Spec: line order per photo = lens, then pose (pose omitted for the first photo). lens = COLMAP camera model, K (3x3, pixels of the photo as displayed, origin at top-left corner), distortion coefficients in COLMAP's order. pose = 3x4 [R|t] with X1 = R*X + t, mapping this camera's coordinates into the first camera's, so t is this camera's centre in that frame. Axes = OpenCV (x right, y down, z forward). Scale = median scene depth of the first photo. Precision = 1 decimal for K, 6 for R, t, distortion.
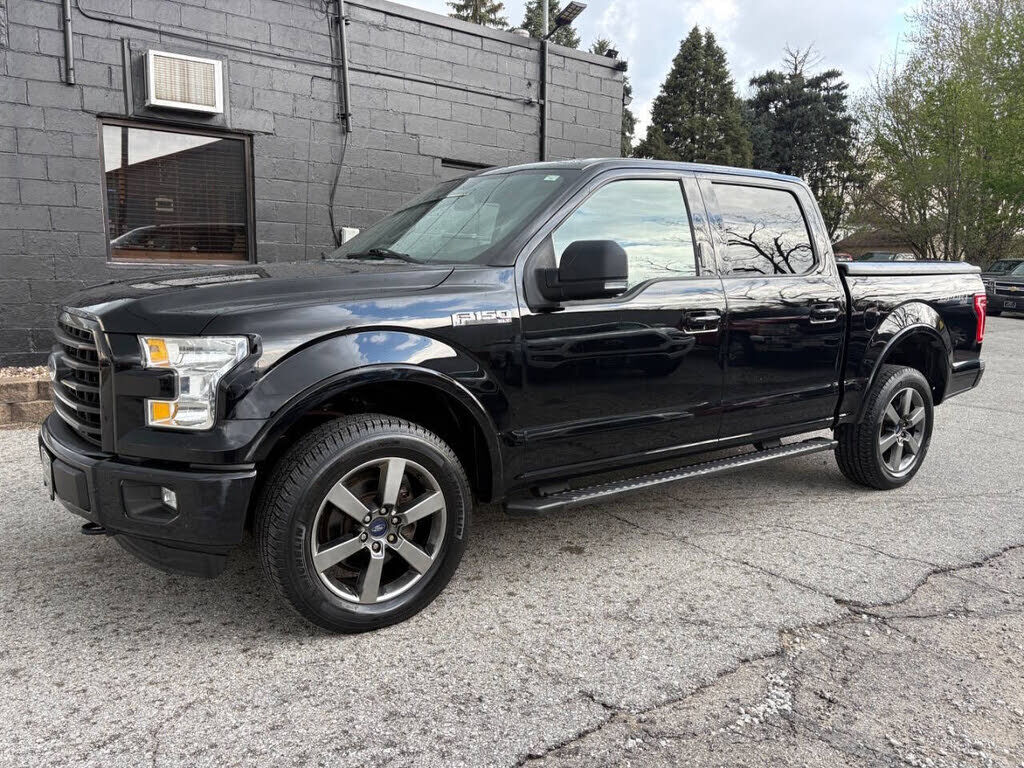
lens RADIAL K [[784.9, 0, 513.5], [0, 784.9, 386.1], [0, 0, 1]] dist [0.052674, -0.056241]
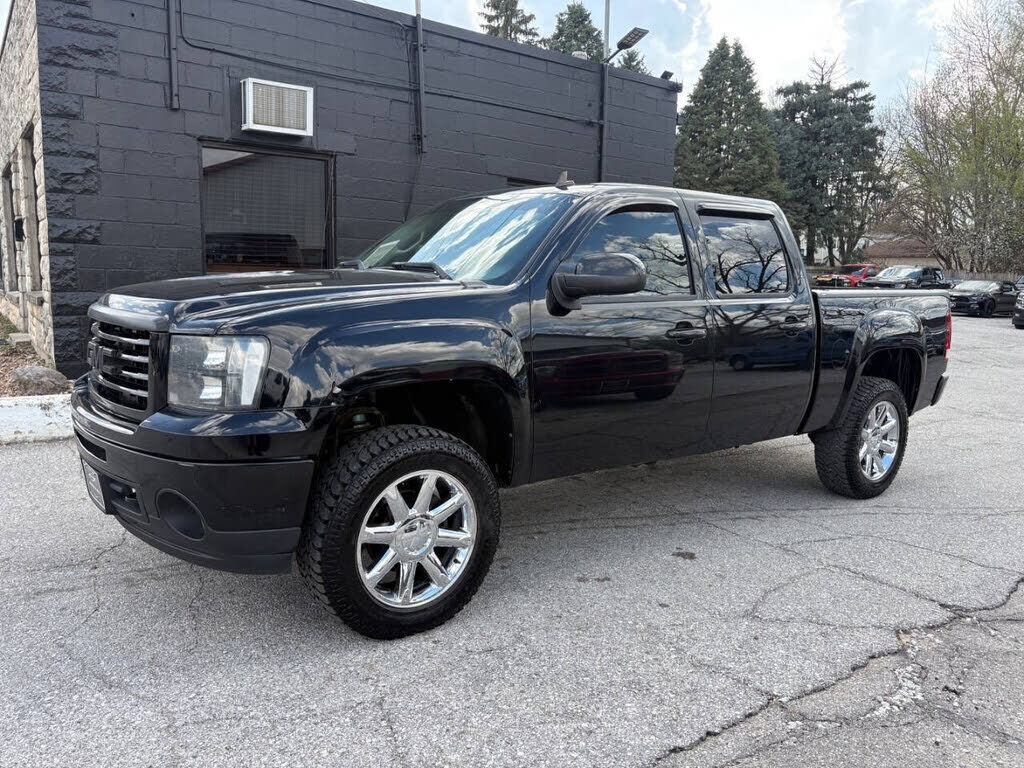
lens RADIAL K [[787.2, 0, 512.0], [0, 787.2, 384.0], [0, 0, 1]] dist [0.052718, -0.060032]
pose [[0.999755, 0.012322, -0.018412, -0.016003], [-0.012485, 0.999884, -0.008766, -0.001587], [0.018302, 0.008994, 0.999792, -0.010446]]
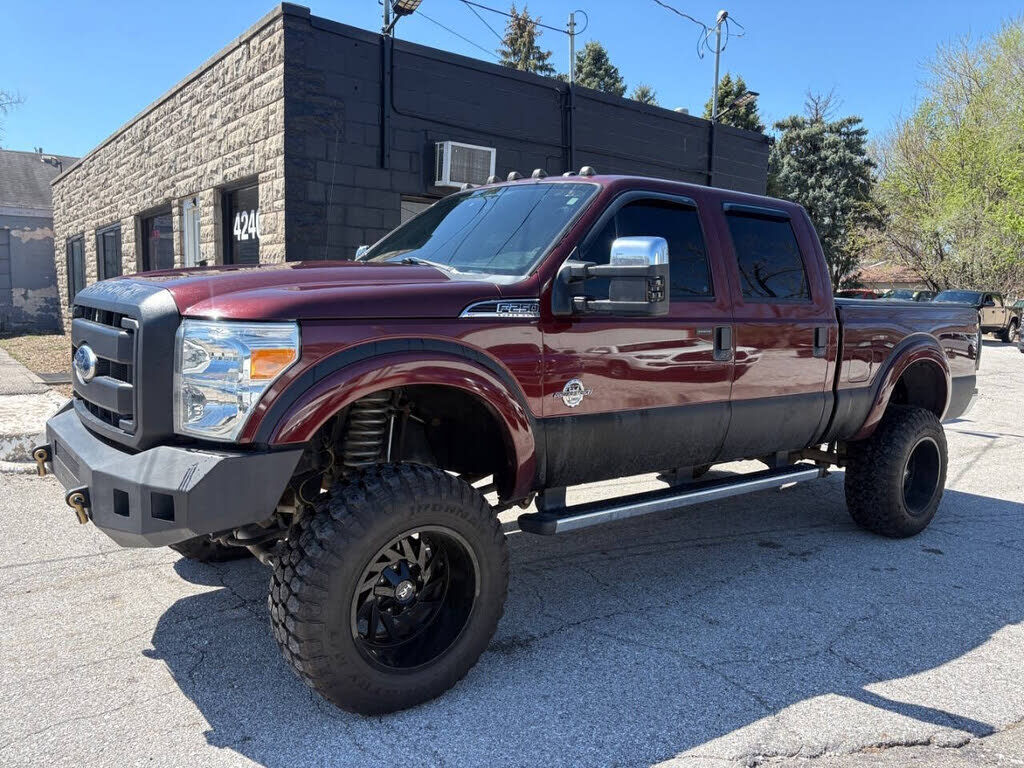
lens RADIAL K [[787.2, 0, 512.0], [0, 787.2, 384.0], [0, 0, 1]] dist [0.052718, -0.060032]
pose [[0.999824, 0.011041, 0.015148, -0.073298], [-0.010490, 0.999297, -0.035981, -0.002001], [-0.015534, 0.035815, 0.999238, -0.038112]]
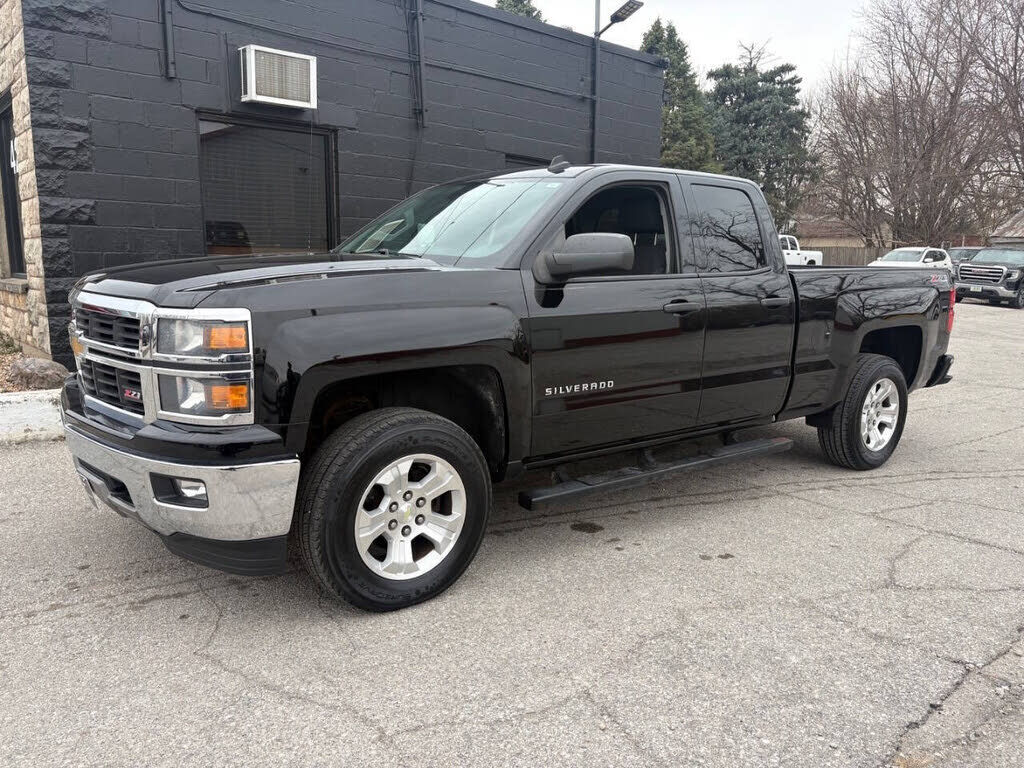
lens RADIAL K [[784.9, 0, 513.5], [0, 784.9, 386.1], [0, 0, 1]] dist [0.052674, -0.056241]
pose [[0.997090, -0.018009, 0.074076, -0.041219], [0.017107, 0.999772, 0.012797, -0.000429], [-0.074289, -0.011492, 0.997170, -0.004294]]
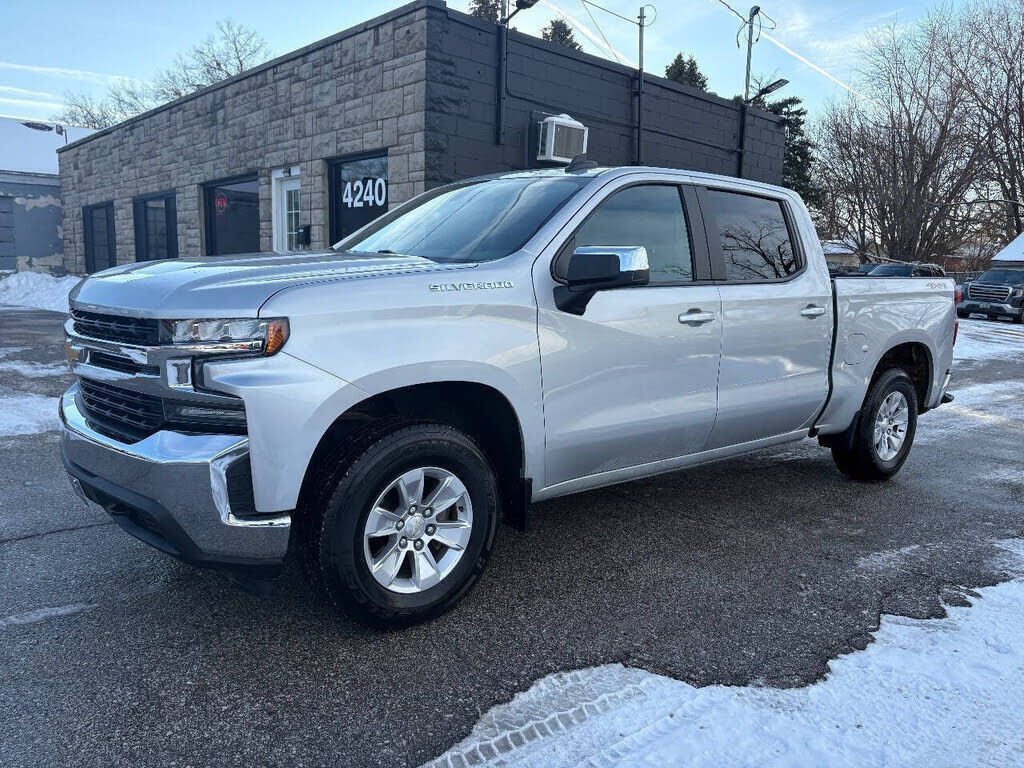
lens RADIAL K [[787.2, 0, 512.0], [0, 787.2, 384.0], [0, 0, 1]] dist [0.052718, -0.060032]
pose [[0.994089, -0.003250, 0.108519, -0.133012], [0.003794, 0.999981, -0.004807, 0.008513], [-0.108502, 0.005190, 0.994083, -0.071375]]
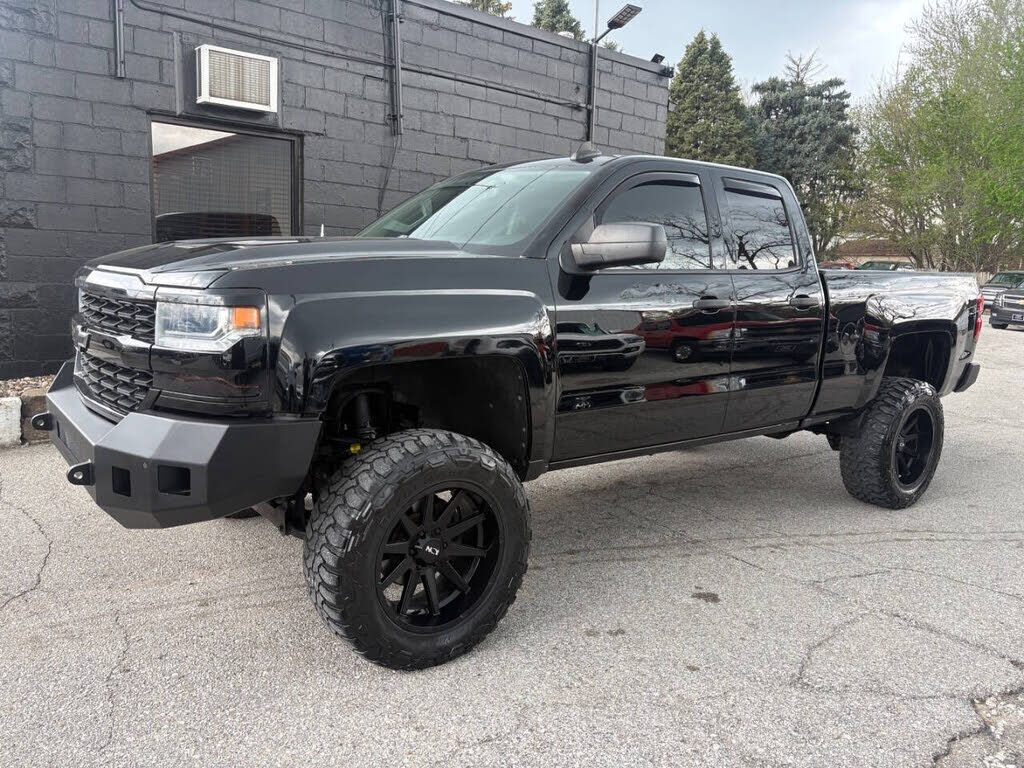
lens RADIAL K [[783.2, 0, 512.3], [0, 783.2, 385.6], [0, 0, 1]] dist [0.056719, -0.062473]
pose [[0.999670, 0.018441, 0.017896, -0.019349], [-0.018447, 0.999830, 0.000212, -0.004103], [-0.017889, -0.000542, 0.999840, 0.008230]]
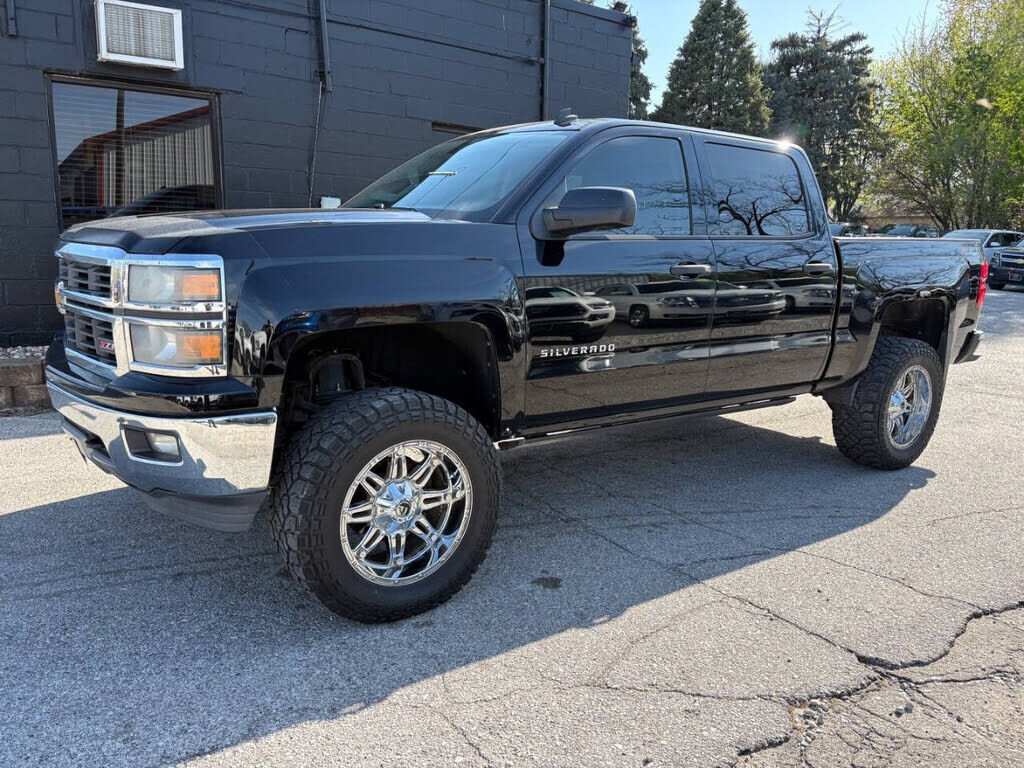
lens RADIAL K [[783.5, 0, 514.4], [0, 783.5, 387.7], [0, 0, 1]] dist [0.061877, -0.068701]
pose [[0.999845, 0.008483, -0.015403, 0.005788], [-0.007869, 0.999188, 0.039521, -0.003912], [0.015725, -0.039394, 0.999100, 0.017578]]
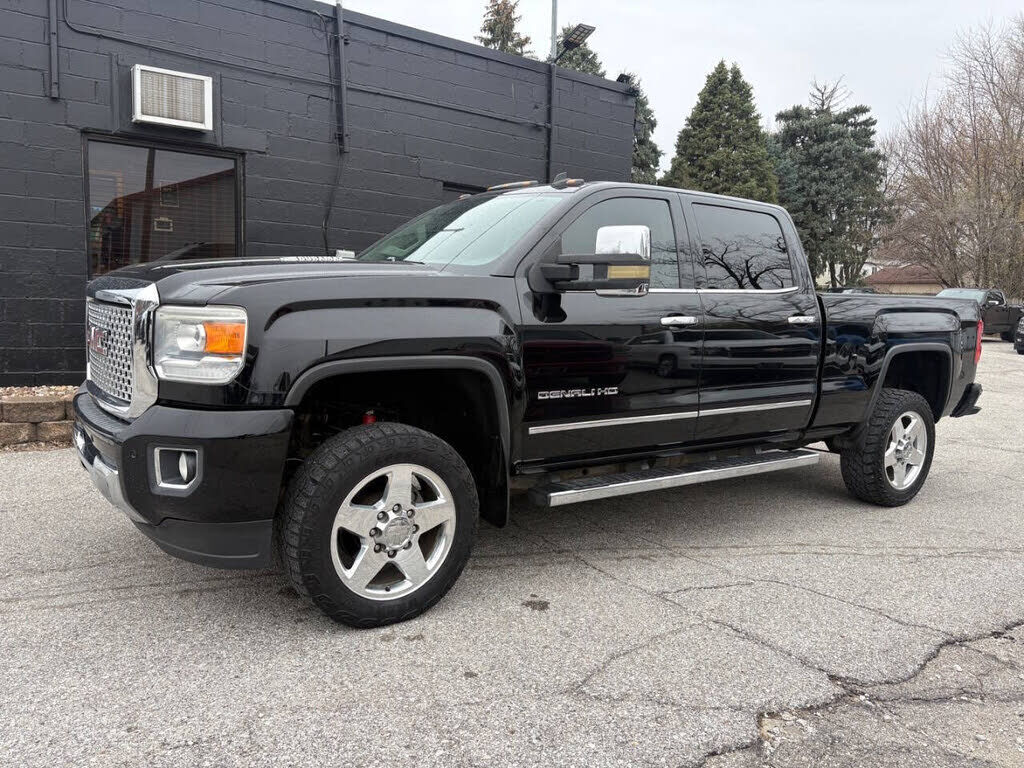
lens RADIAL K [[782.0, 0, 513.4], [0, 782.0, 384.1], [0, 0, 1]] dist [0.055148, -0.059929]
pose [[0.999255, 0.019874, -0.033092, 0.008412], [-0.021197, 0.998970, -0.040121, -0.000439], [0.032261, 0.040792, 0.998647, 0.011706]]
